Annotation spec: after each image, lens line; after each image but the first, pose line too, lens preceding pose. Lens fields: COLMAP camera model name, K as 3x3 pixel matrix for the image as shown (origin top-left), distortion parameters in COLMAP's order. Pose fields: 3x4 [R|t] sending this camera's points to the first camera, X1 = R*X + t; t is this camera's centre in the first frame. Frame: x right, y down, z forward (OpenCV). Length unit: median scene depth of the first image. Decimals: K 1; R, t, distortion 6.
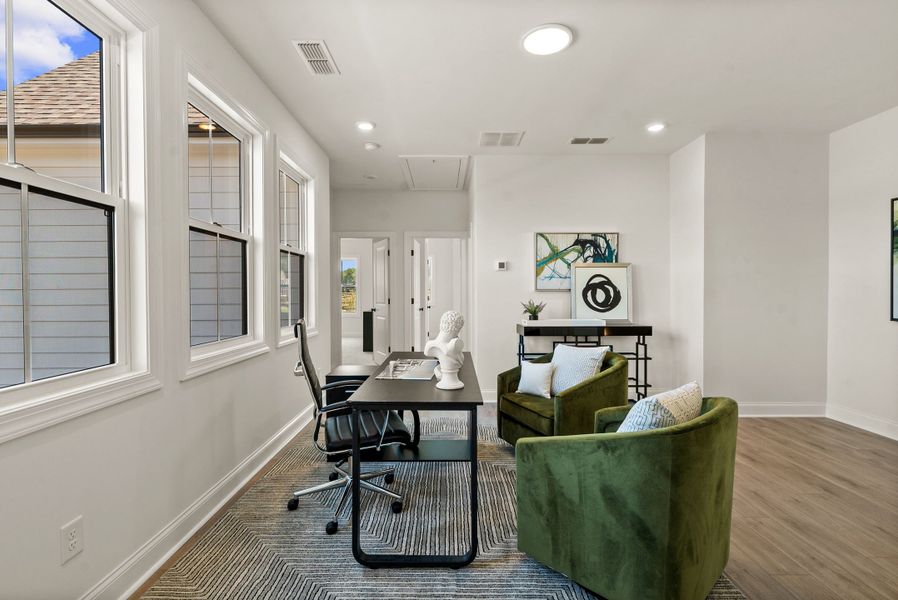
lens RADIAL K [[412.6, 0, 446.5], [0, 412.6, 293.4], [0, 0, 1]] dist [-0.002423, -0.000125]
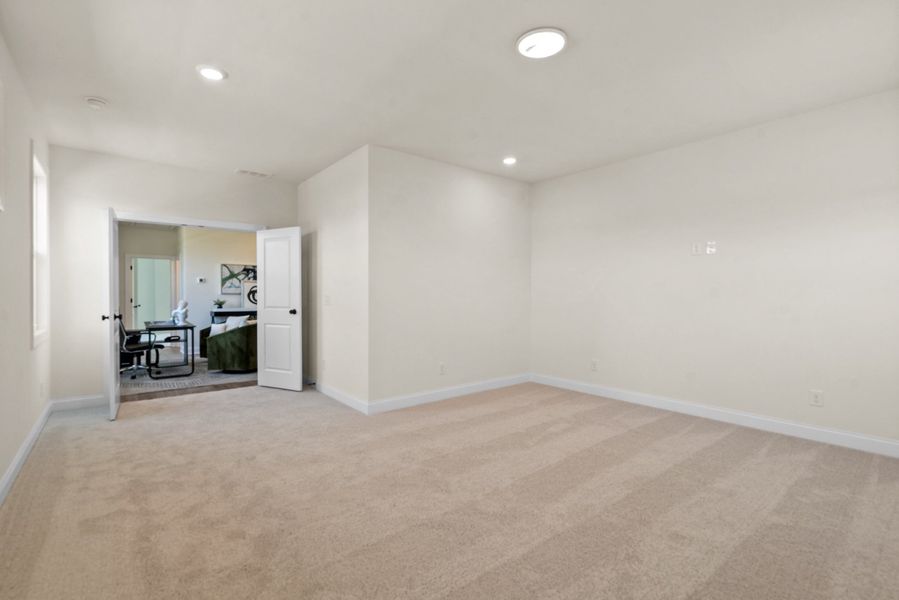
lens RADIAL K [[413.0, 0, 447.0], [0, 413.0, 293.4], [0, 0, 1]] dist [-0.002423, -0.000125]
pose [[0.781071, 0.003610, 0.624432, -0.169579], [0.002882, 0.999952, -0.009386, 0.013017], [-0.624435, 0.009131, 0.781023, -1.192959]]
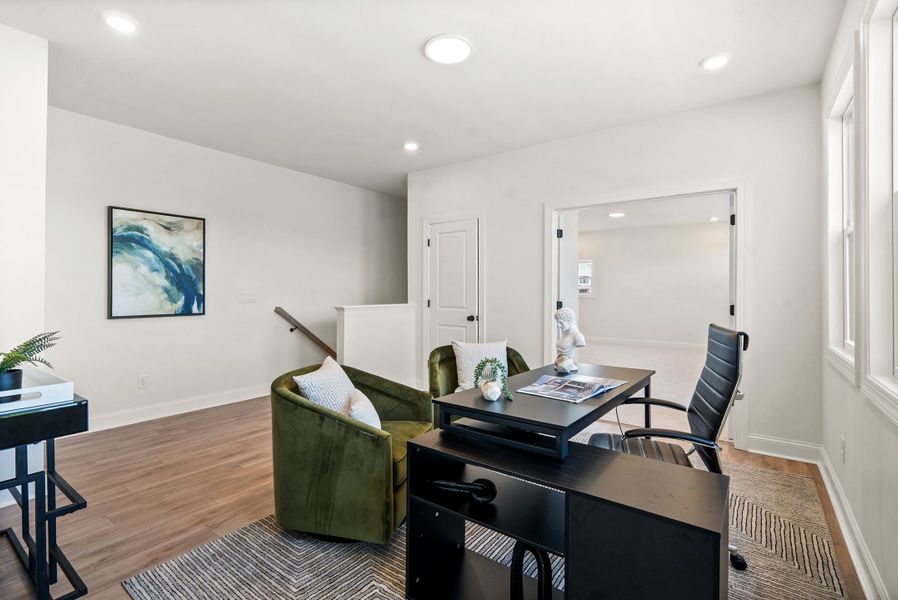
lens RADIAL K [[412.6, 0, 446.5], [0, 412.6, 293.4], [0, 0, 1]] dist [-0.002423, -0.000125]
pose [[-0.797373, 0.001324, 0.603485, -0.202385], [0.007694, 0.999939, 0.007972, -0.001728], [-0.603437, 0.011000, -0.797335, 0.996598]]
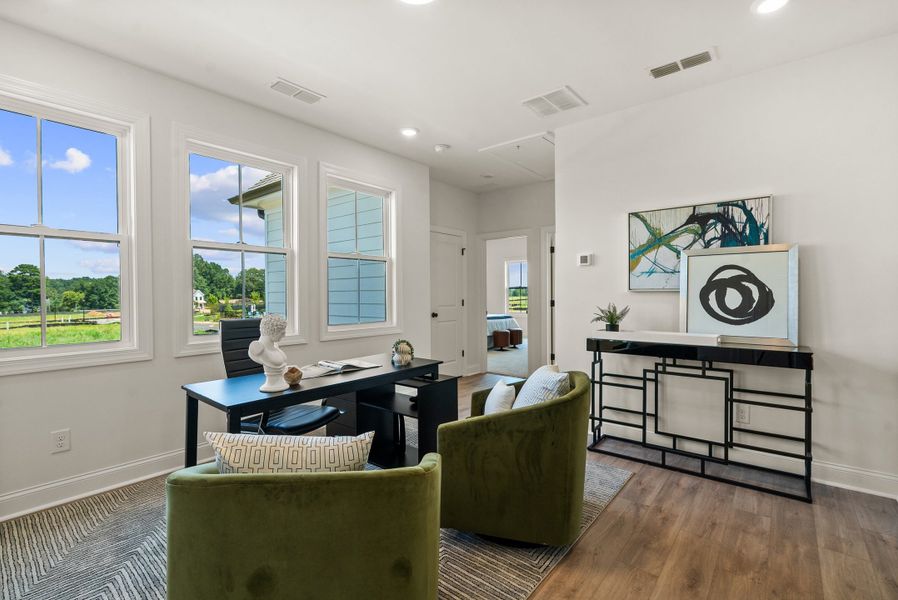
lens RADIAL K [[412.6, 0, 446.5], [0, 412.6, 293.4], [0, 0, 1]] dist [-0.002423, -0.000125]
pose [[0.766322, -0.003677, -0.642446, 0.442431], [0.001319, 0.999991, -0.004150, -0.000333], [0.642455, 0.002333, 0.766320, 0.228826]]
